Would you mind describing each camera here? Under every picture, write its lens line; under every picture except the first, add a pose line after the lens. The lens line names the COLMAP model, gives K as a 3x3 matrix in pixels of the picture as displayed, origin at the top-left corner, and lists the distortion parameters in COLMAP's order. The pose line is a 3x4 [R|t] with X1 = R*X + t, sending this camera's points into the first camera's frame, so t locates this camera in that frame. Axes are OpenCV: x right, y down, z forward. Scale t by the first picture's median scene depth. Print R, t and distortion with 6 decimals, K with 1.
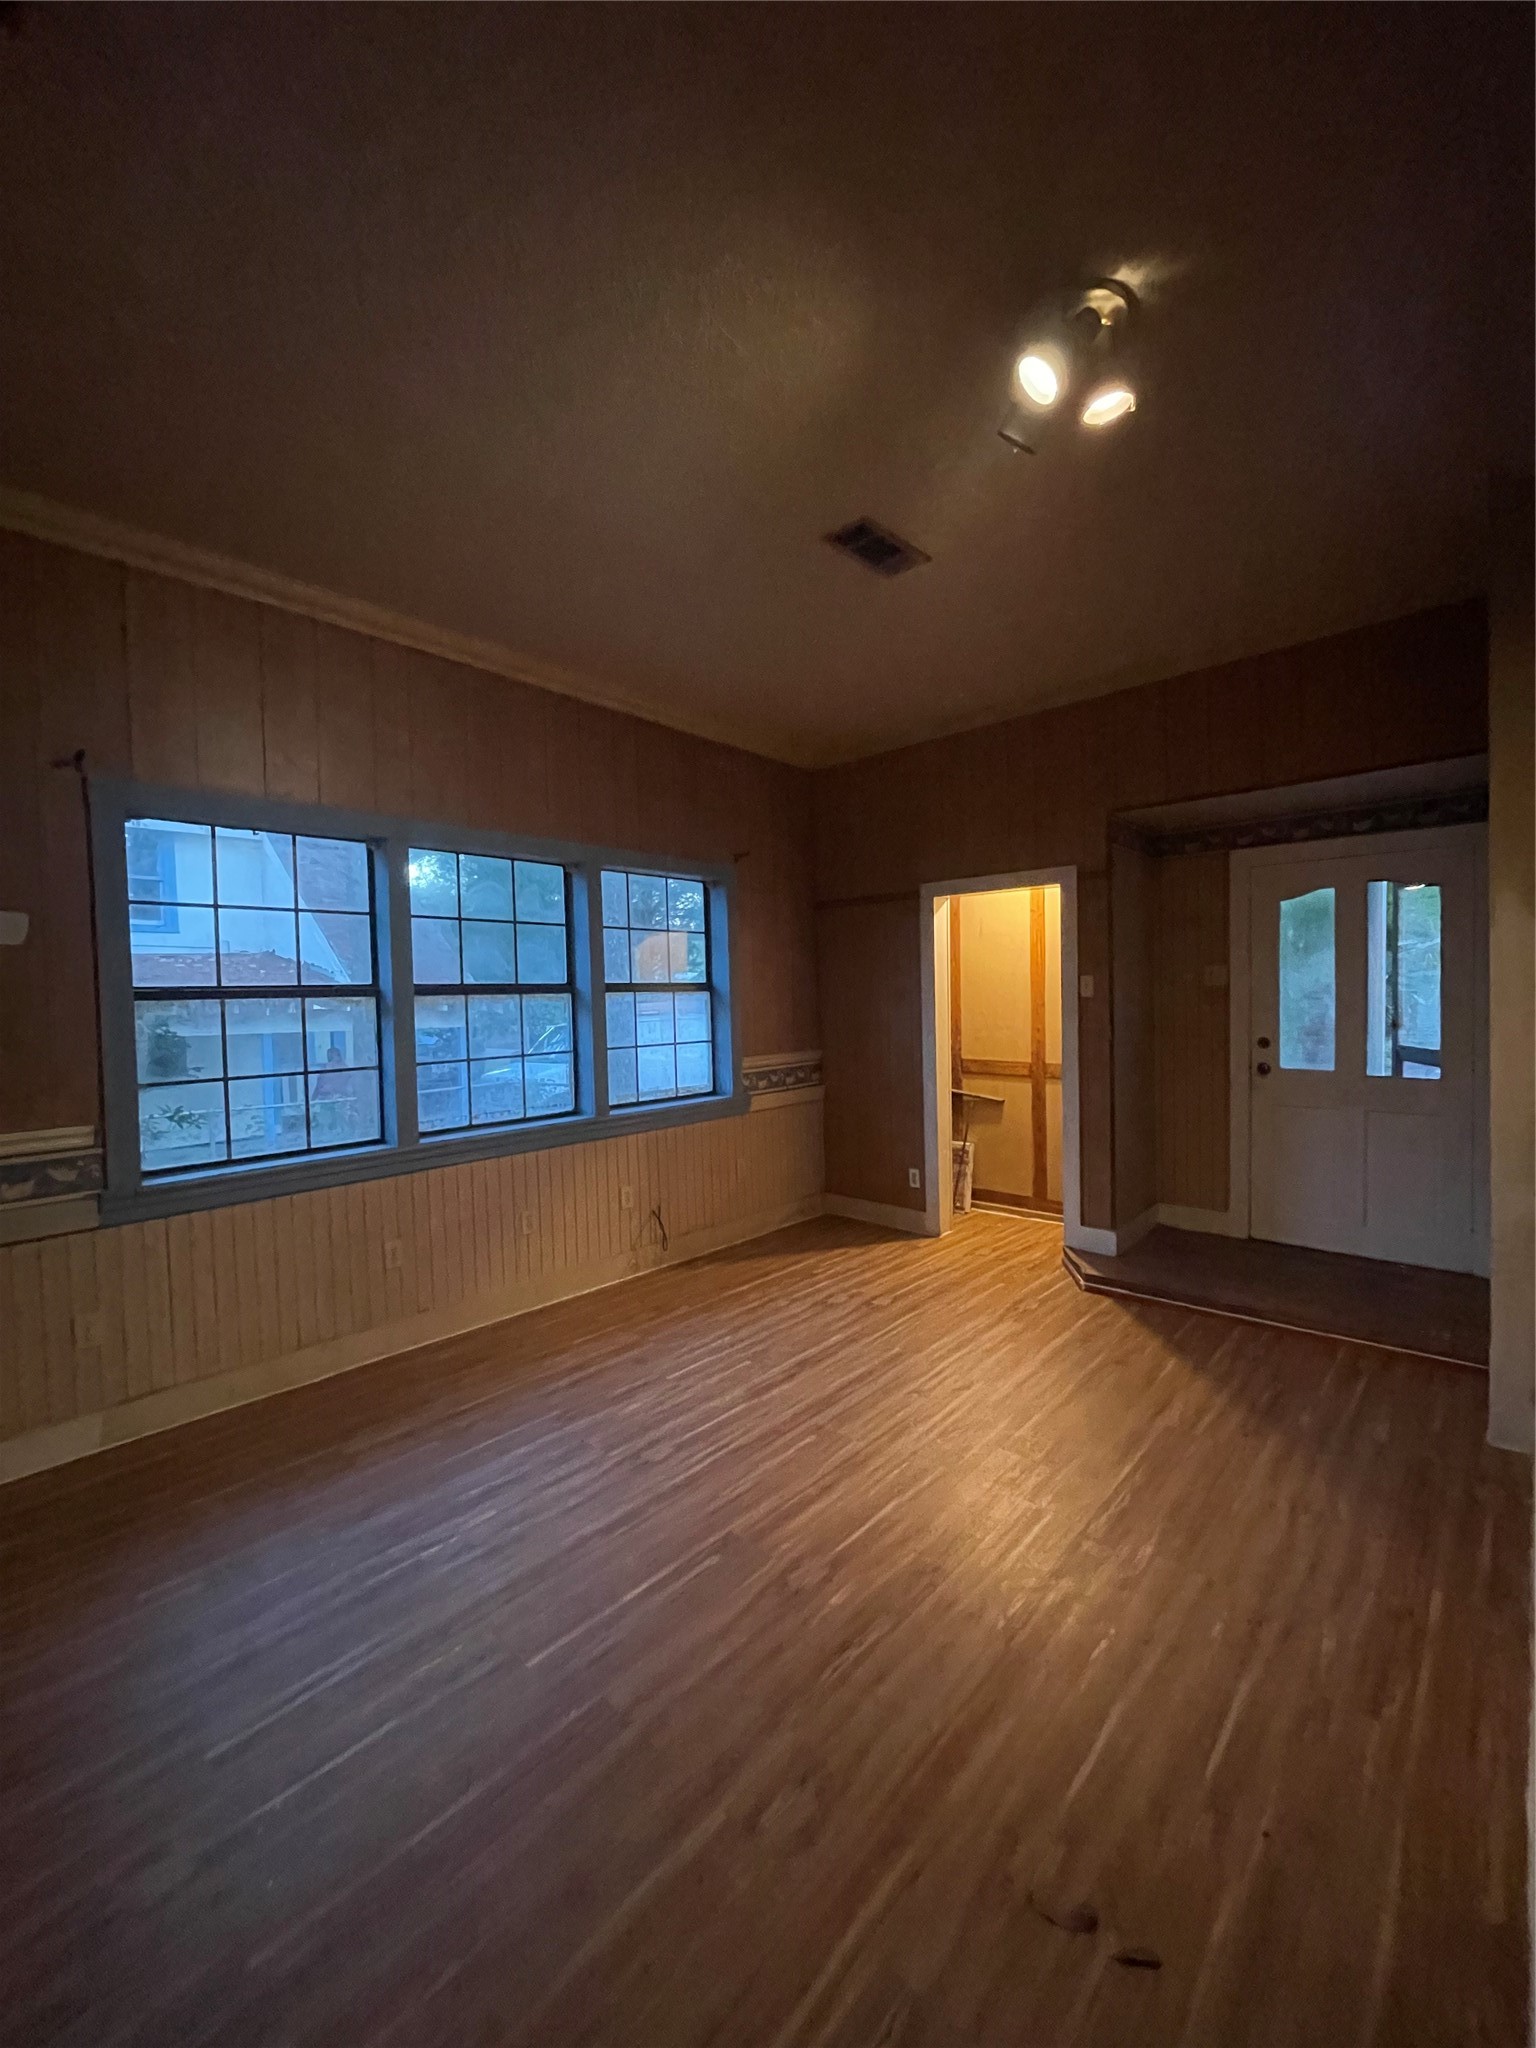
lens RADIAL K [[820.6, 0, 757.7], [0, 820.6, 1018.3], [0, 0, 1]] dist [0.013587, 0.000274]
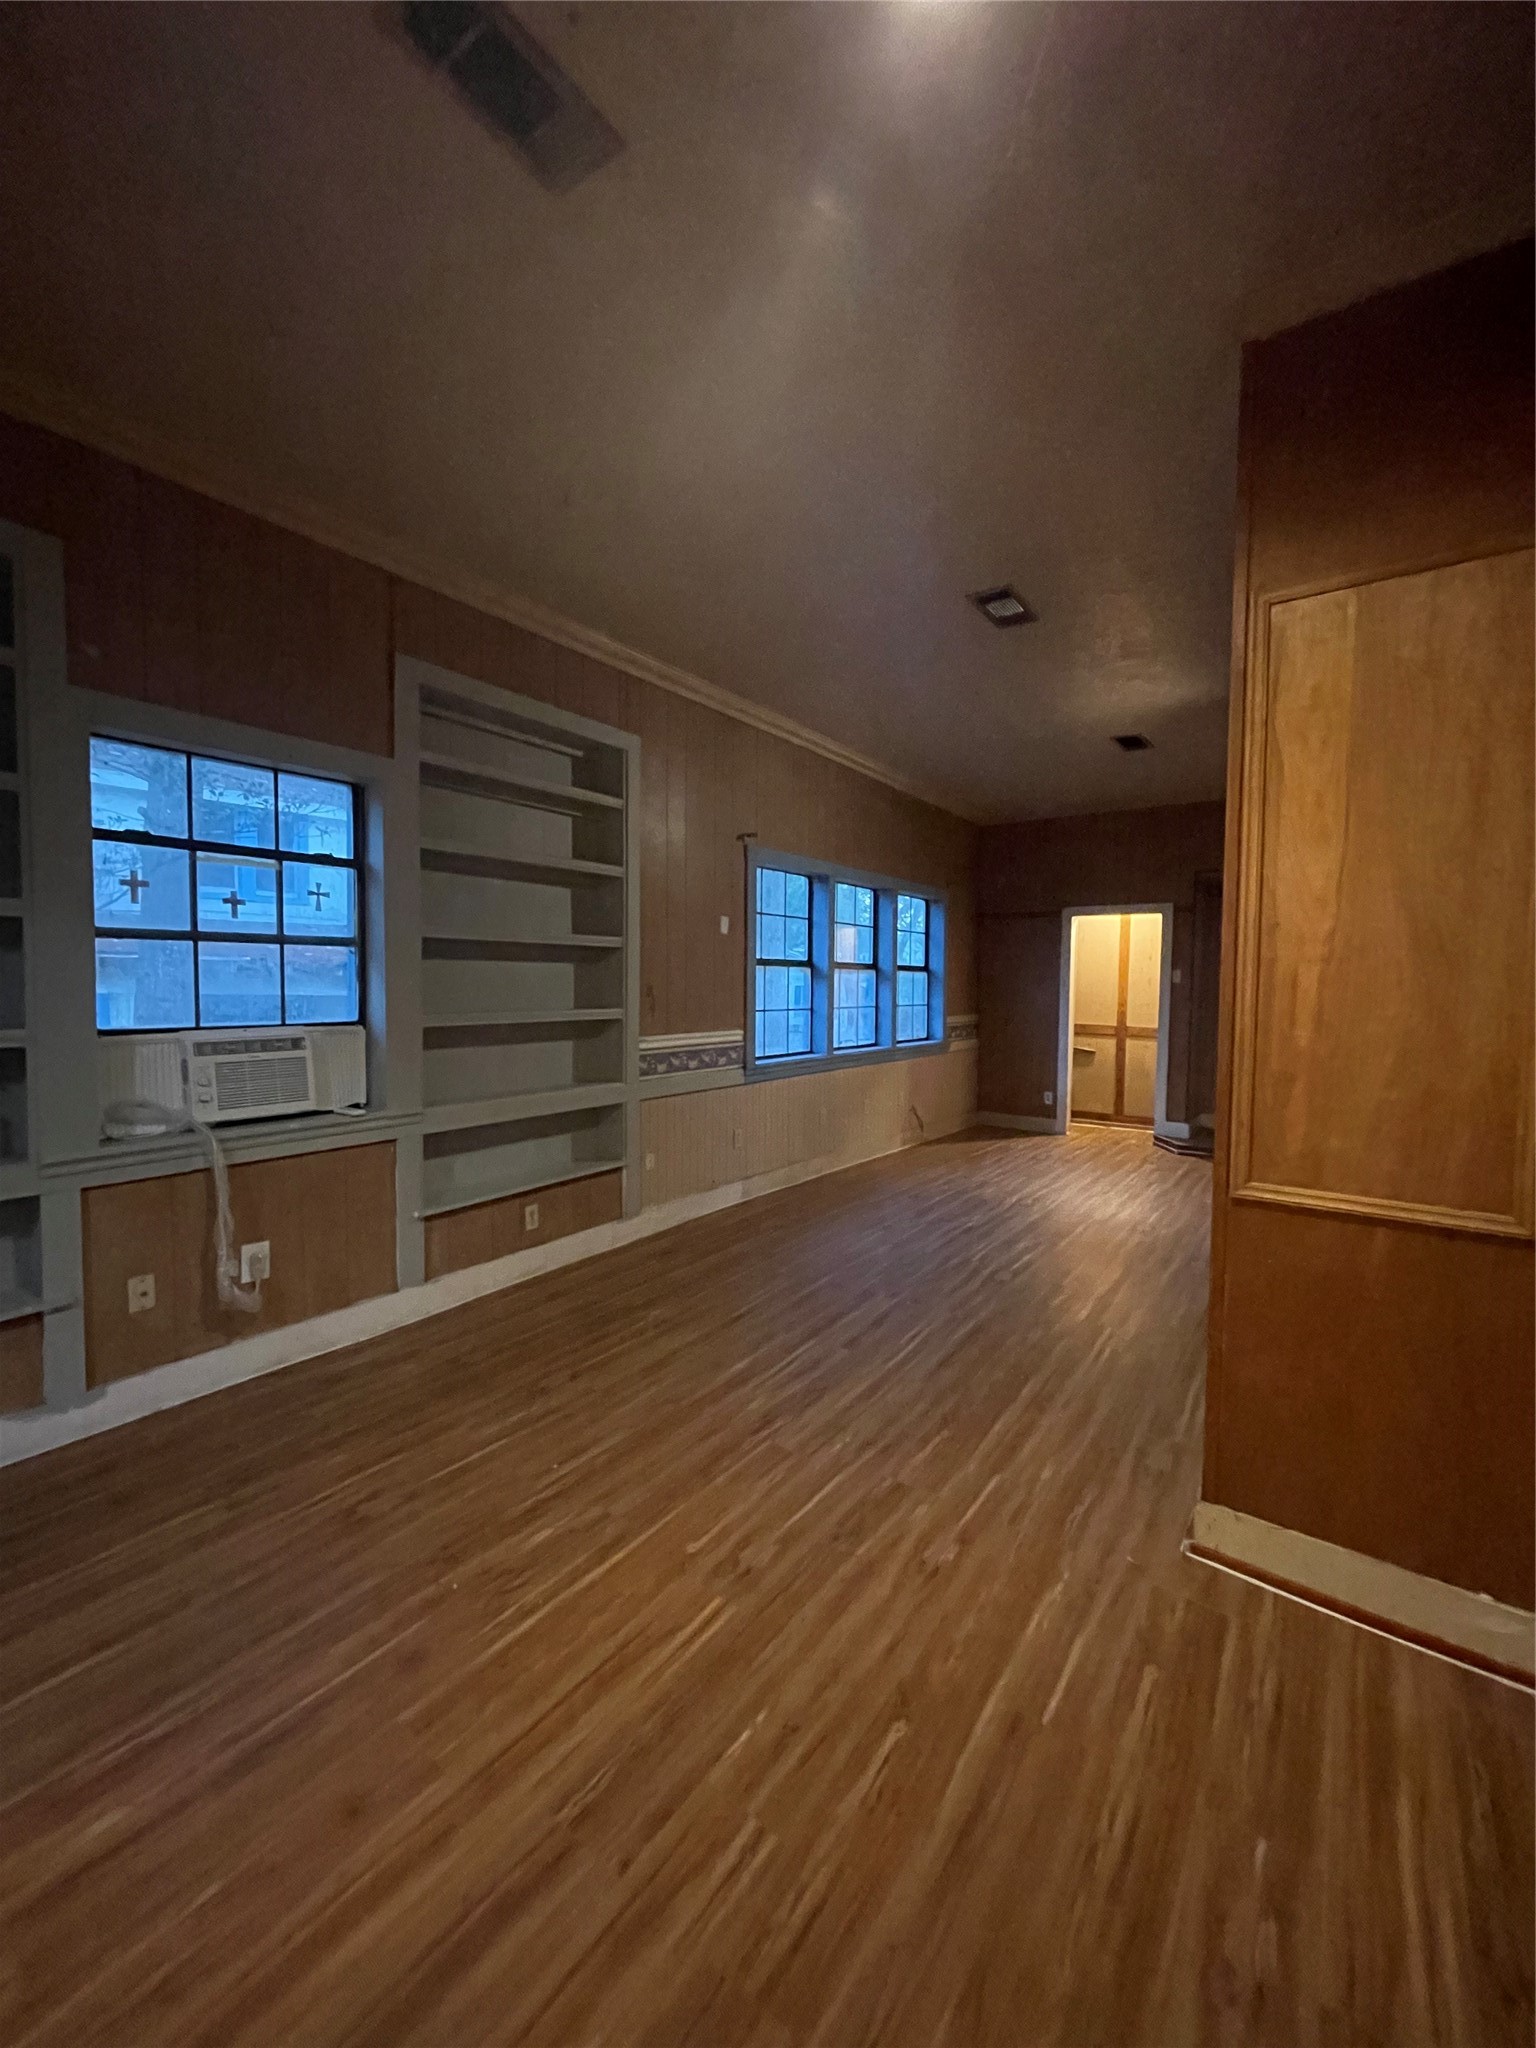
lens RADIAL K [[820.6, 0, 763.2], [0, 820.6, 1019.3], [0, 0, 1]] dist [0.013587, 0.000274]
pose [[0.992740, 0.029214, 0.116675, -0.561986], [-0.031171, 0.999402, 0.014981, 0.043592], [-0.116167, -0.018509, 0.993057, -0.499016]]
